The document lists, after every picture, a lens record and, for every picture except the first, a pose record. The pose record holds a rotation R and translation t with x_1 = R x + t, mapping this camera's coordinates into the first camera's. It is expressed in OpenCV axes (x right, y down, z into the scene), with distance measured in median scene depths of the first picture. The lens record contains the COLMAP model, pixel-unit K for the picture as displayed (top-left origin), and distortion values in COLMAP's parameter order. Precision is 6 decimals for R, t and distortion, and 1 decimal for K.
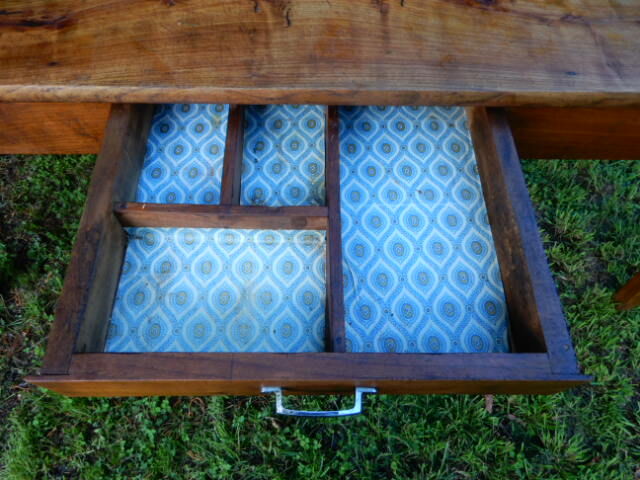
lens RADIAL K [[455.7, 0, 317.5], [0, 455.7, 238.2], [0, 0, 1]] dist [-0.000943, 0.006447]
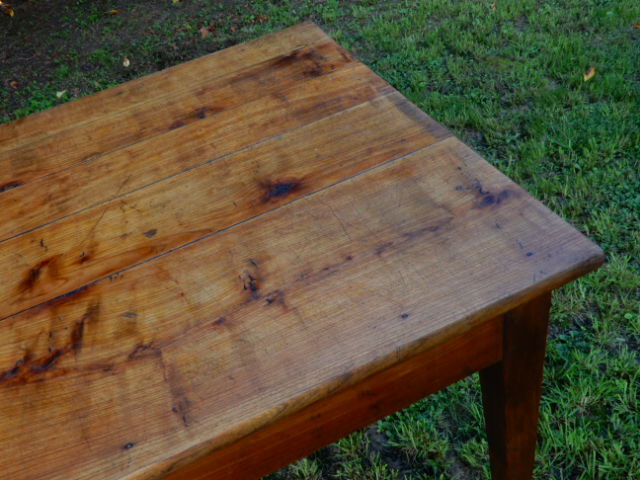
lens RADIAL K [[629.3, 0, 318.2], [0, 629.3, 239.2], [0, 0, 1]] dist [-0.001148, 0.000000]
pose [[0.903286, -0.389848, 0.179145, 0.762103], [0.426296, 0.862660, -0.272192, -0.220104], [-0.048428, 0.322236, 0.945420, -0.172360]]
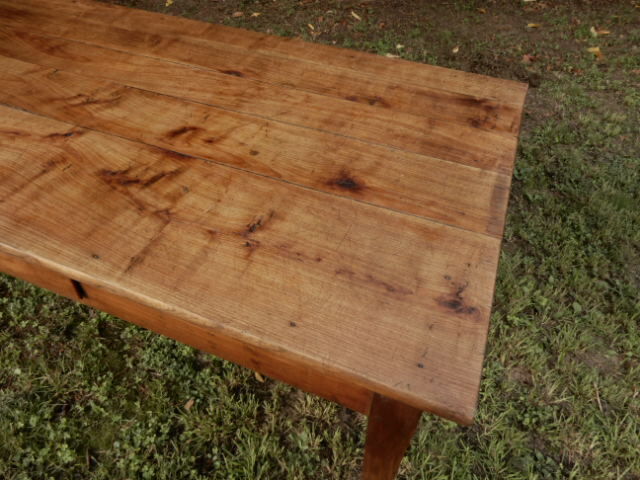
lens RADIAL K [[455.7, 0, 318.4], [0, 455.7, 239.5], [0, 0, 1]] dist [-0.000943, 0.006447]
pose [[0.926889, 0.269809, -0.260920, 1.315272], [-0.321484, 0.929476, -0.180893, -0.355427], [0.193713, 0.251550, 0.948261, -0.012418]]
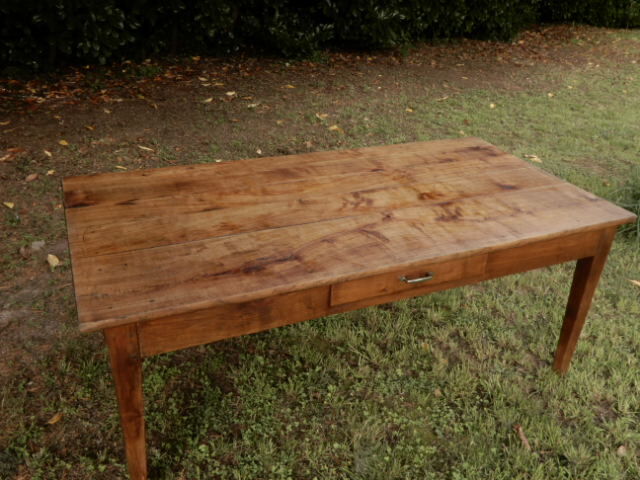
lens RADIAL K [[563.6, 0, 316.8], [0, 563.6, 239.4], [0, 0, 1]] dist [-0.001795, -0.000175]
pose [[0.913689, -0.166169, 0.370890, -1.431785], [0.322232, 0.852327, -0.411953, 0.557975], [-0.247666, 0.495910, 0.832307, -1.224693]]
